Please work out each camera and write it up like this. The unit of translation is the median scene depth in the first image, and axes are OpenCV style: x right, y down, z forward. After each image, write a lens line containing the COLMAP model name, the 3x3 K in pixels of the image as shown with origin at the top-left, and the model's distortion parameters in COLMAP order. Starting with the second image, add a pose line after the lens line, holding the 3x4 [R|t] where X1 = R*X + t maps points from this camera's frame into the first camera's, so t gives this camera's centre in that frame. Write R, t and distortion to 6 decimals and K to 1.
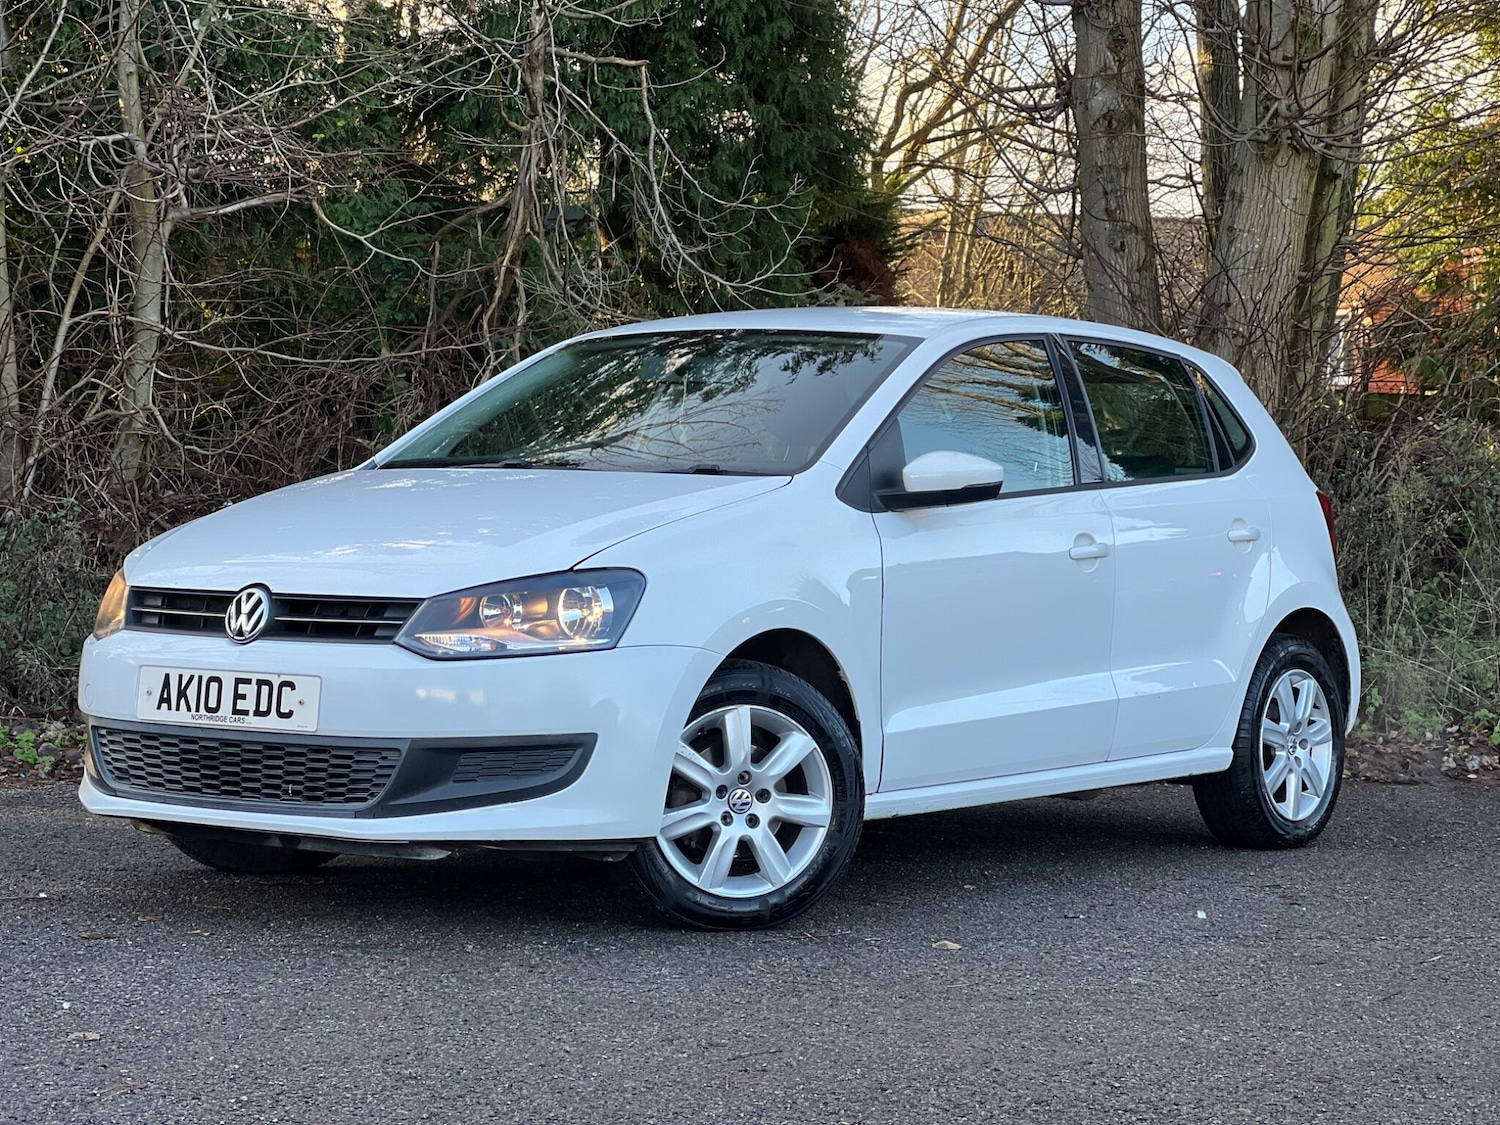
lens RADIAL K [[3332.7, 0, 766.0], [0, 3332.7, 516.7], [0, 0, 1]] dist [0.237933, 0.000000]
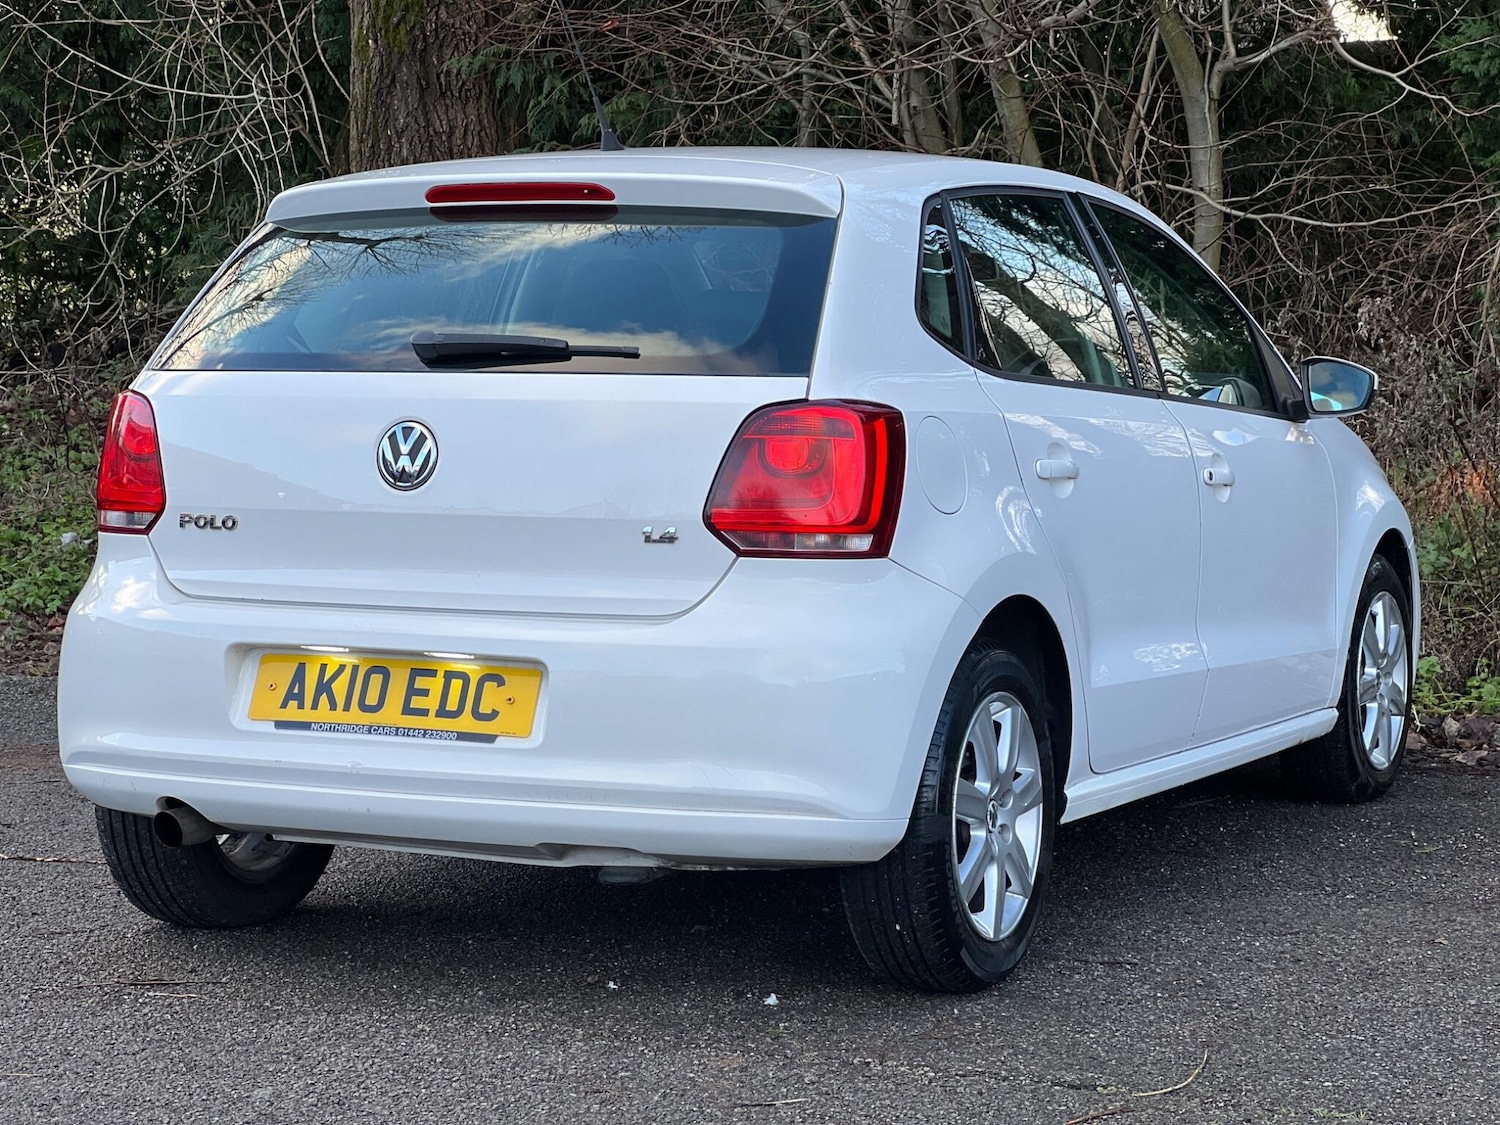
lens RADIAL K [[3332.7, 0, 756.3], [0, 3332.7, 527.9], [0, 0, 1]] dist [0.237933, 0.000000]
pose [[0.990327, -0.027695, 0.135961, -0.065952], [0.019916, 0.998104, 0.058246, -0.014553], [-0.137316, -0.054975, 0.989001, 0.146179]]
